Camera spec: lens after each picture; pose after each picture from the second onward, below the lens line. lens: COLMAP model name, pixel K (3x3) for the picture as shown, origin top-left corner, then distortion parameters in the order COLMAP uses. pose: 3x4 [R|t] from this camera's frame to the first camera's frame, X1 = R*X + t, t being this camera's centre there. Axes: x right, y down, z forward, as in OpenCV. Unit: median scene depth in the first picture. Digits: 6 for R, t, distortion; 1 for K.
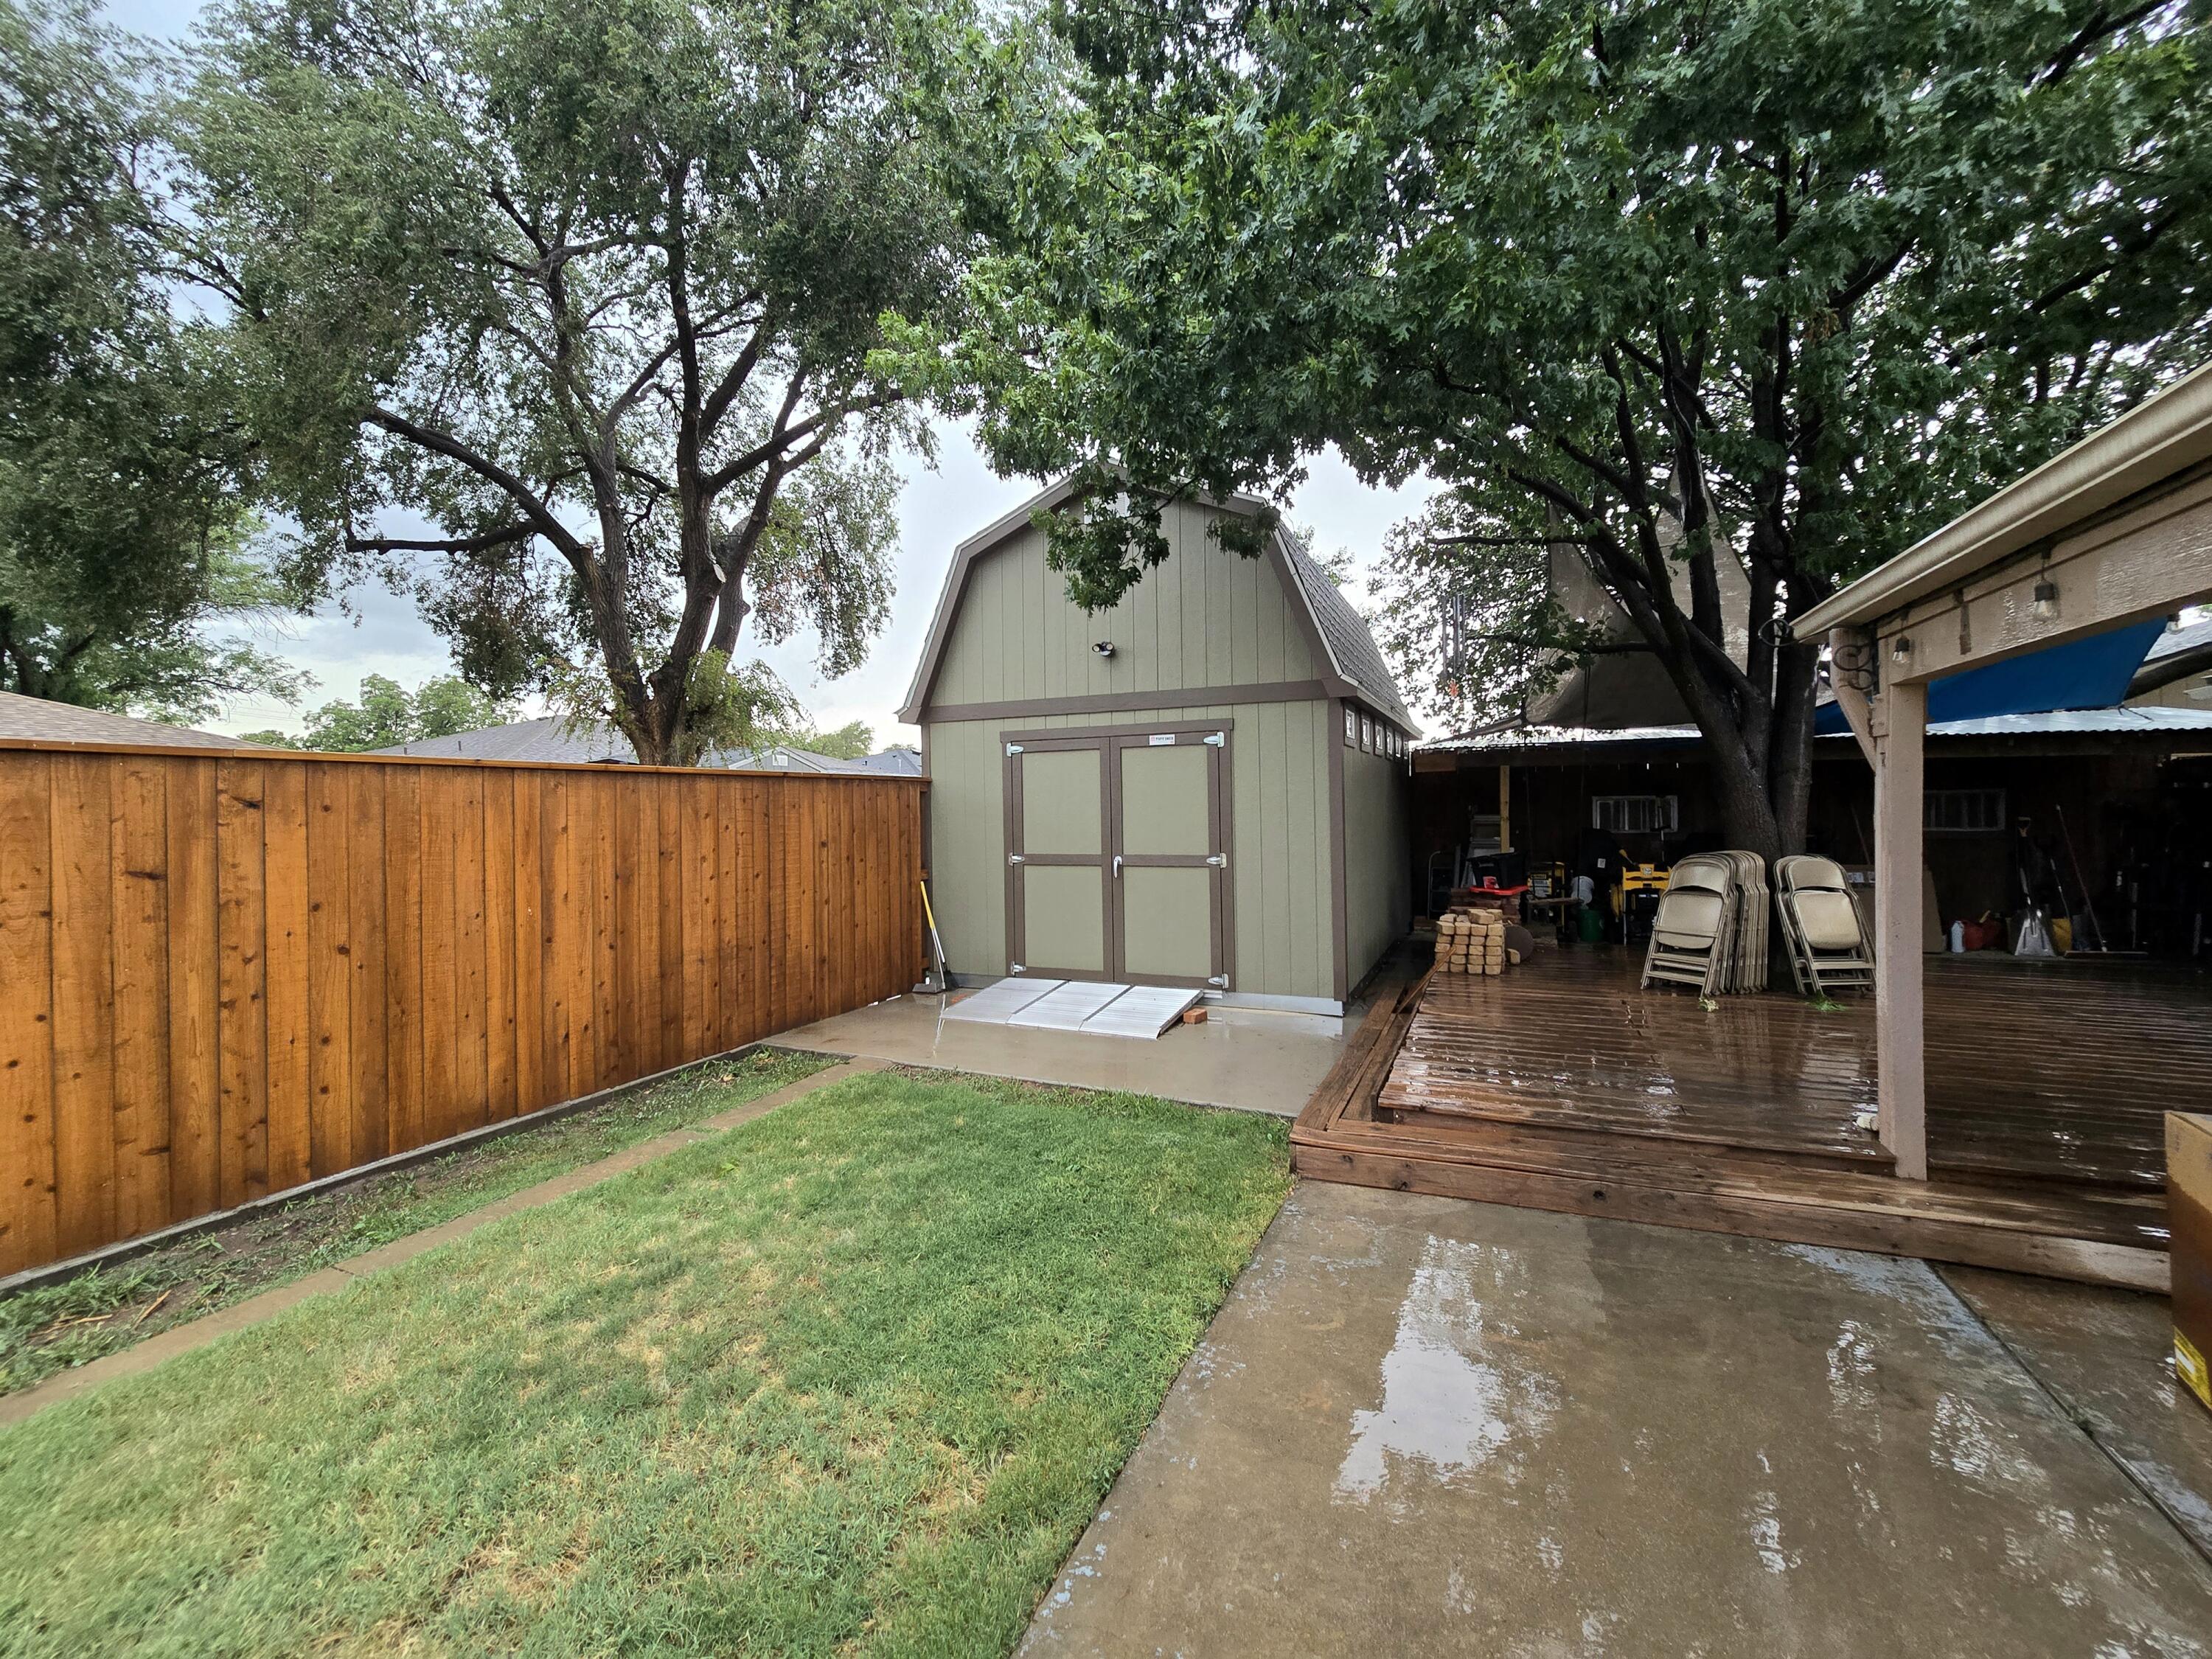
lens RADIAL K [[907.2, 0, 1100.2], [0, 907.2, 819.7], [0, 0, 1]] dist [-0.003960, -0.000065]
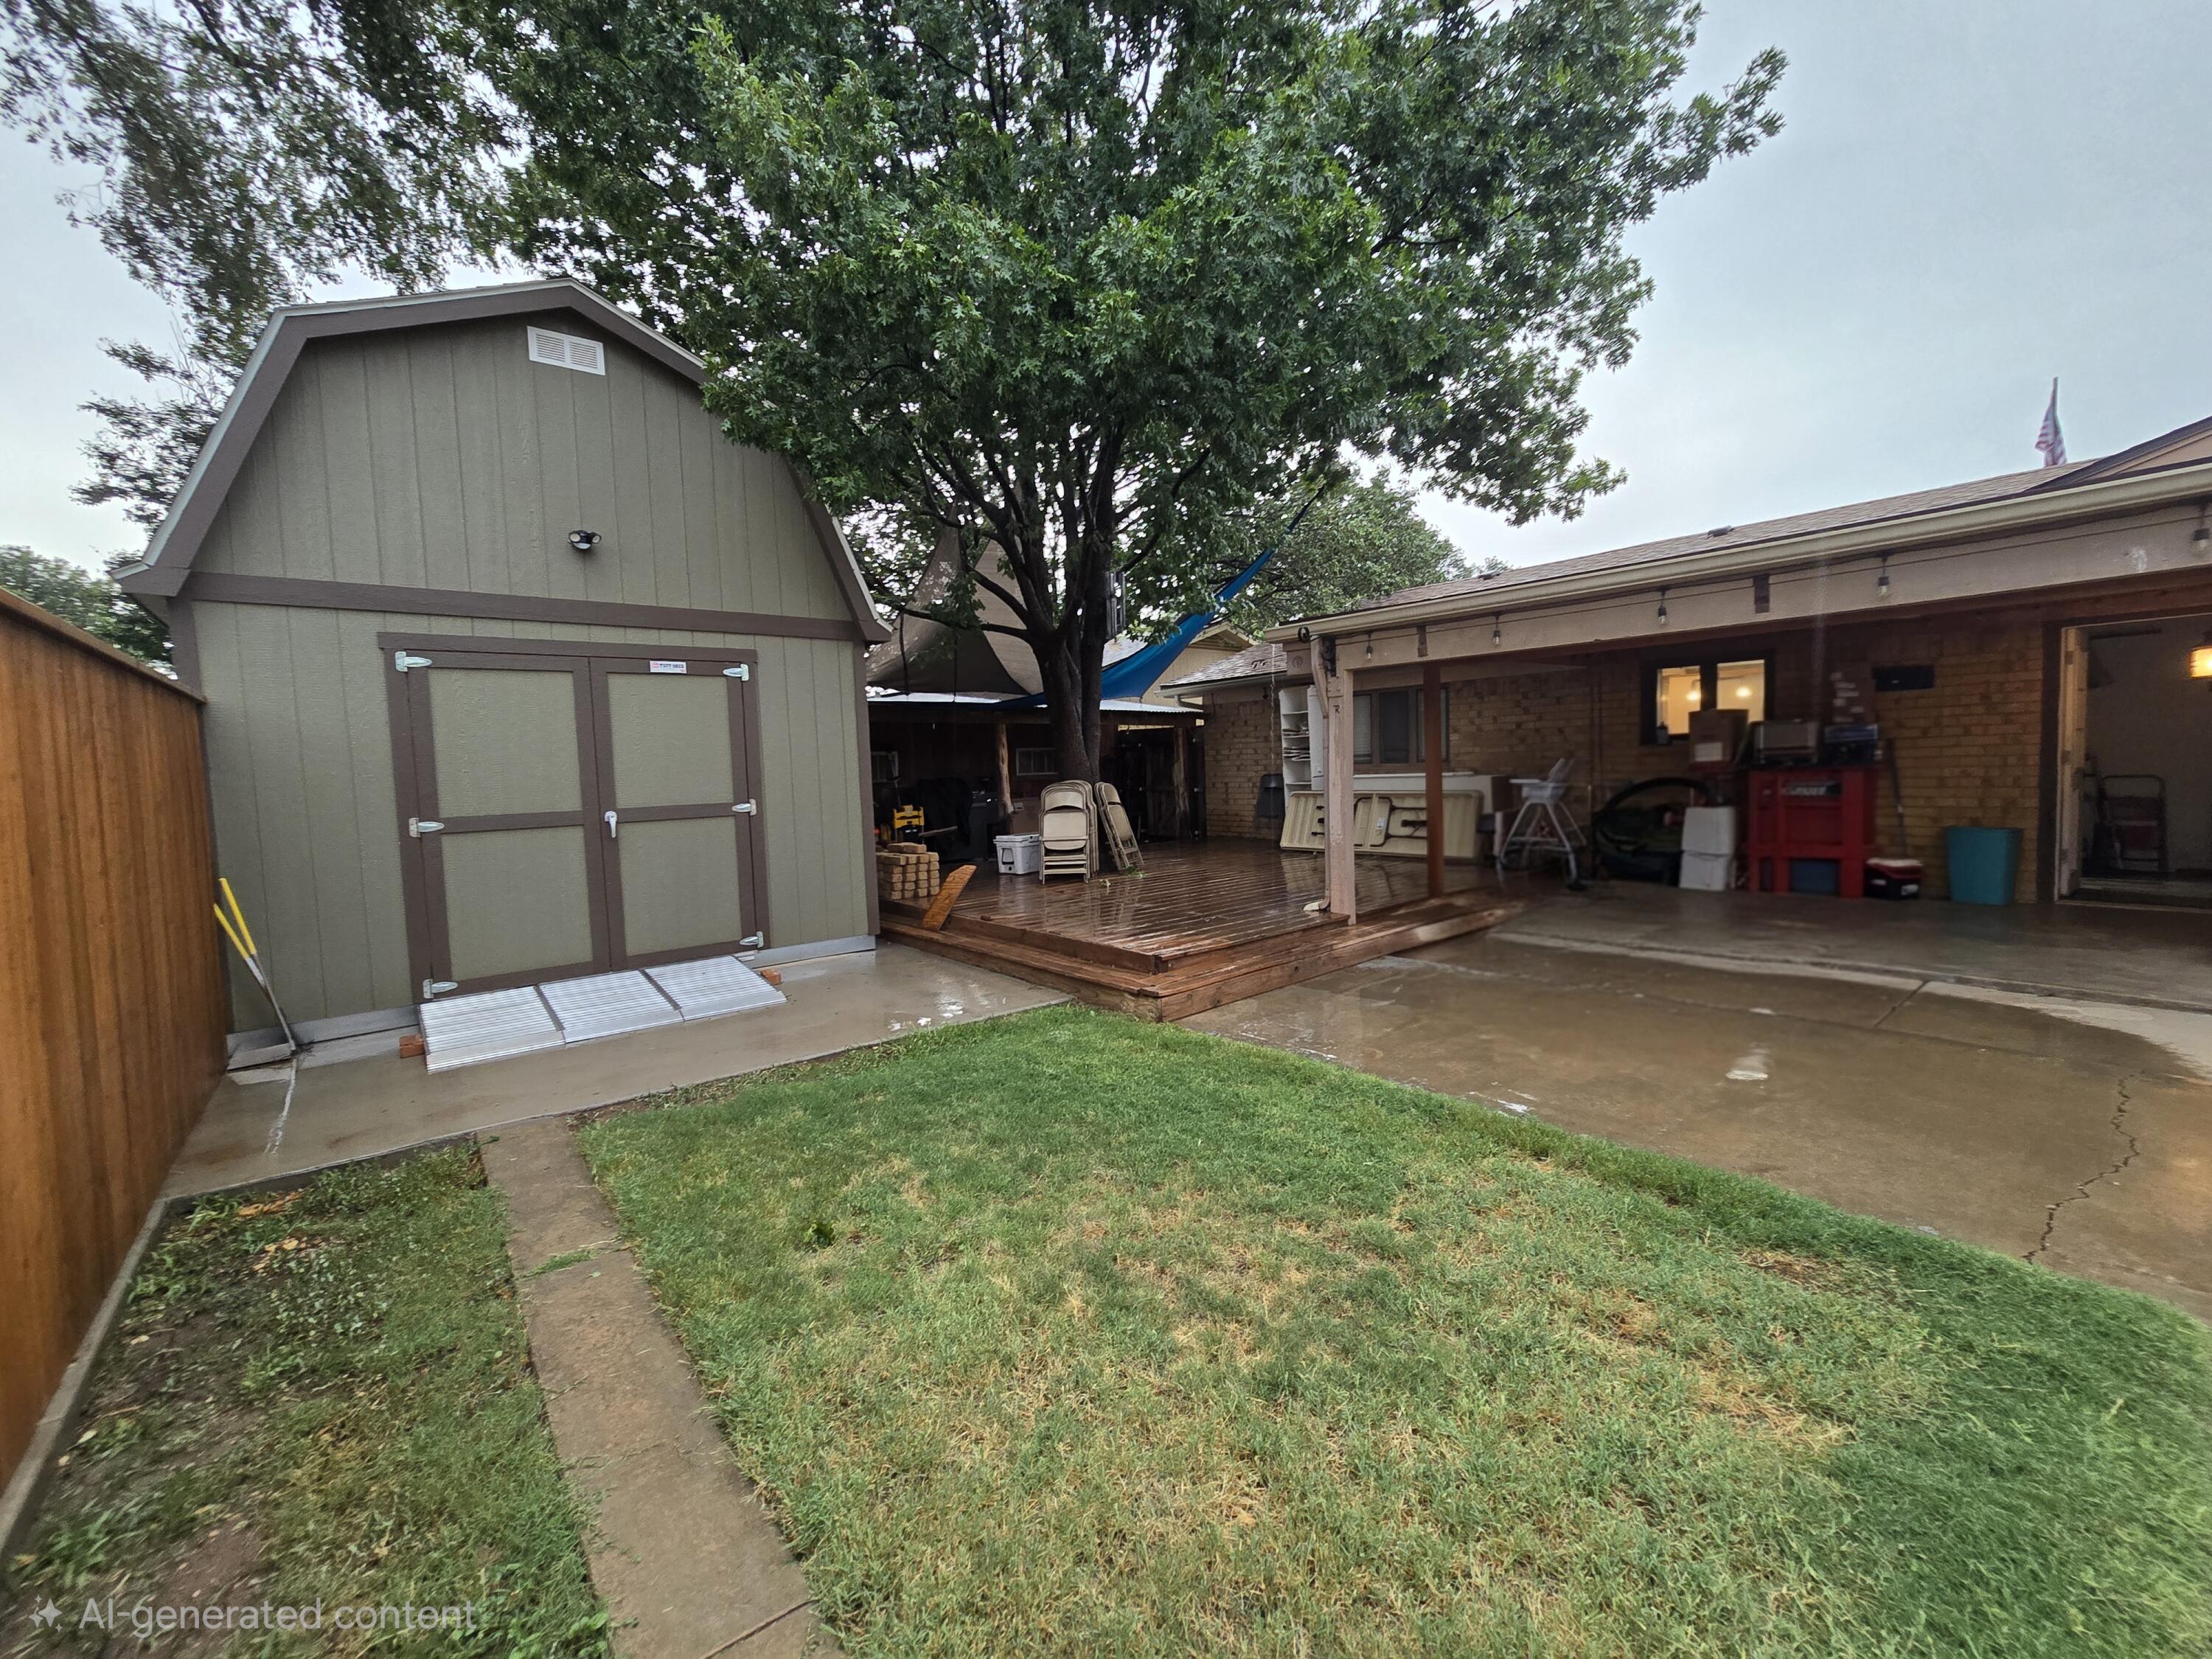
lens RADIAL K [[907.2, 0, 1100.2], [0, 907.2, 819.7], [0, 0, 1]] dist [-0.003960, -0.000065]
pose [[0.452732, -0.057817, 0.889770, -0.520155], [0.036537, 0.998260, 0.046276, 0.028637], [-0.890898, 0.011559, 0.454057, 0.283473]]
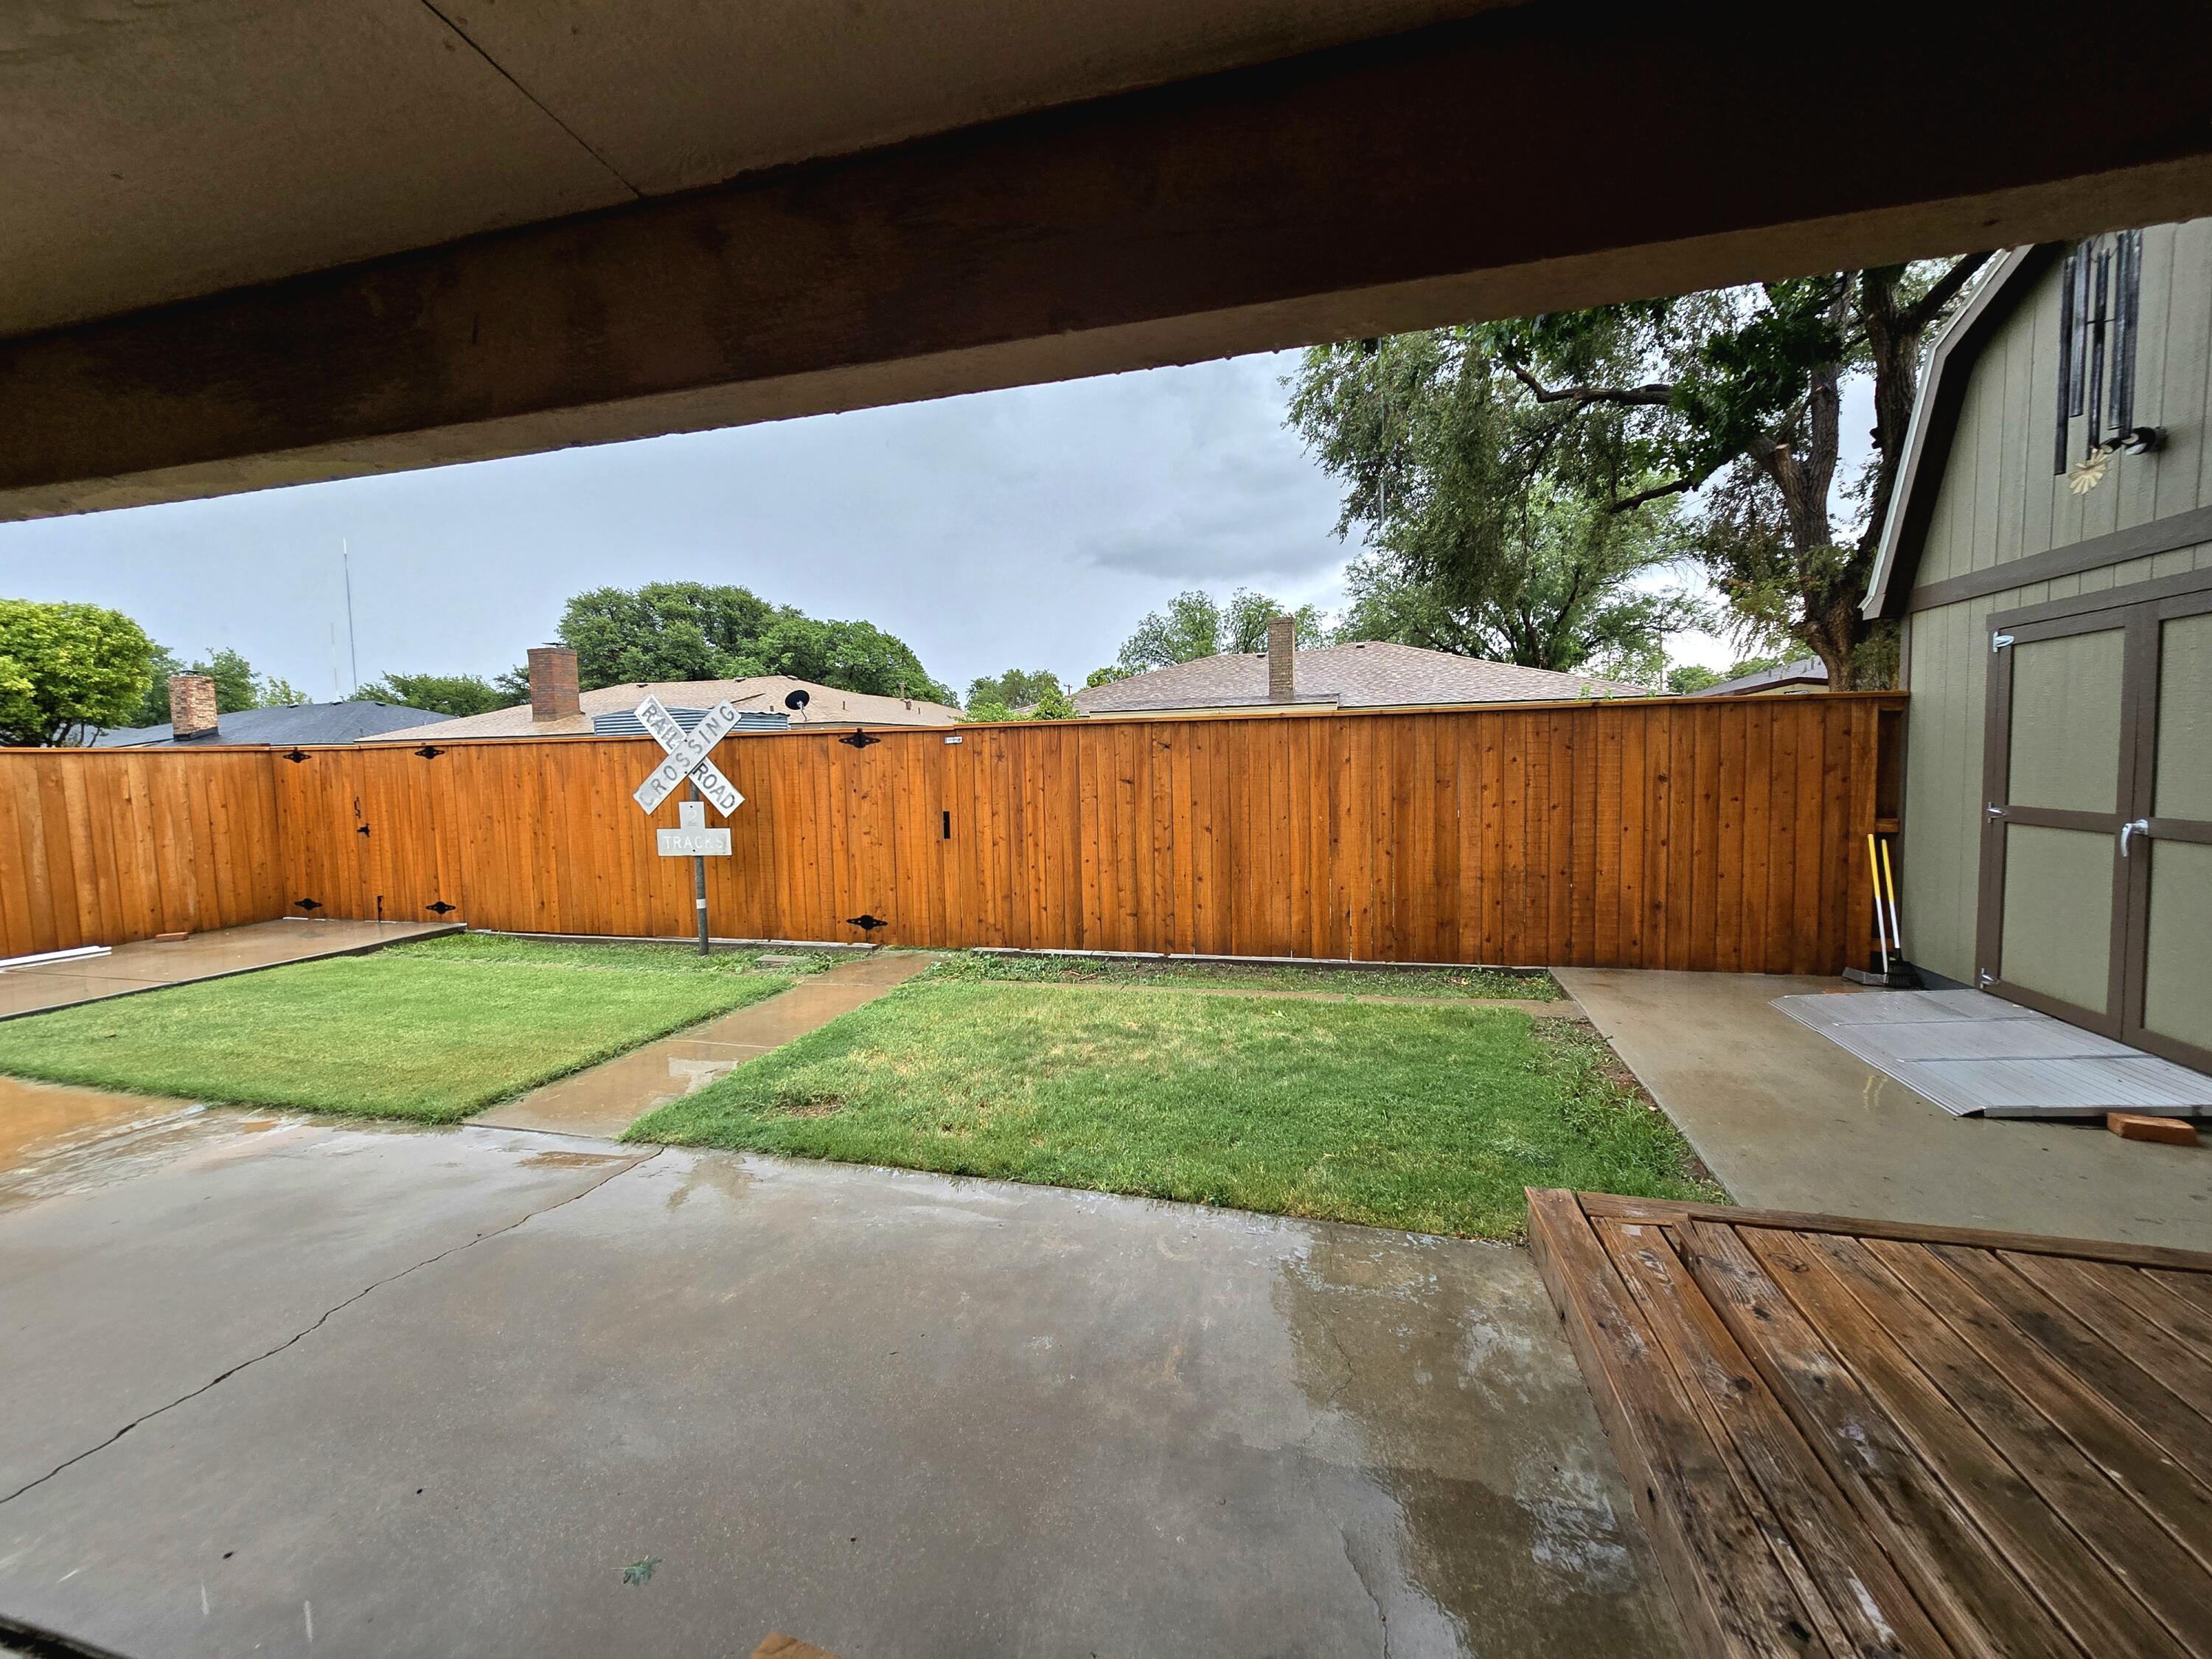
lens RADIAL K [[907.2, 0, 1100.2], [0, 907.2, 819.7], [0, 0, 1]] dist [-0.003960, -0.000065]
pose [[0.159608, 0.079738, -0.983955, 0.492968], [0.009905, 0.996553, 0.082366, -0.011750], [0.987131, -0.022893, 0.158268, 0.304402]]
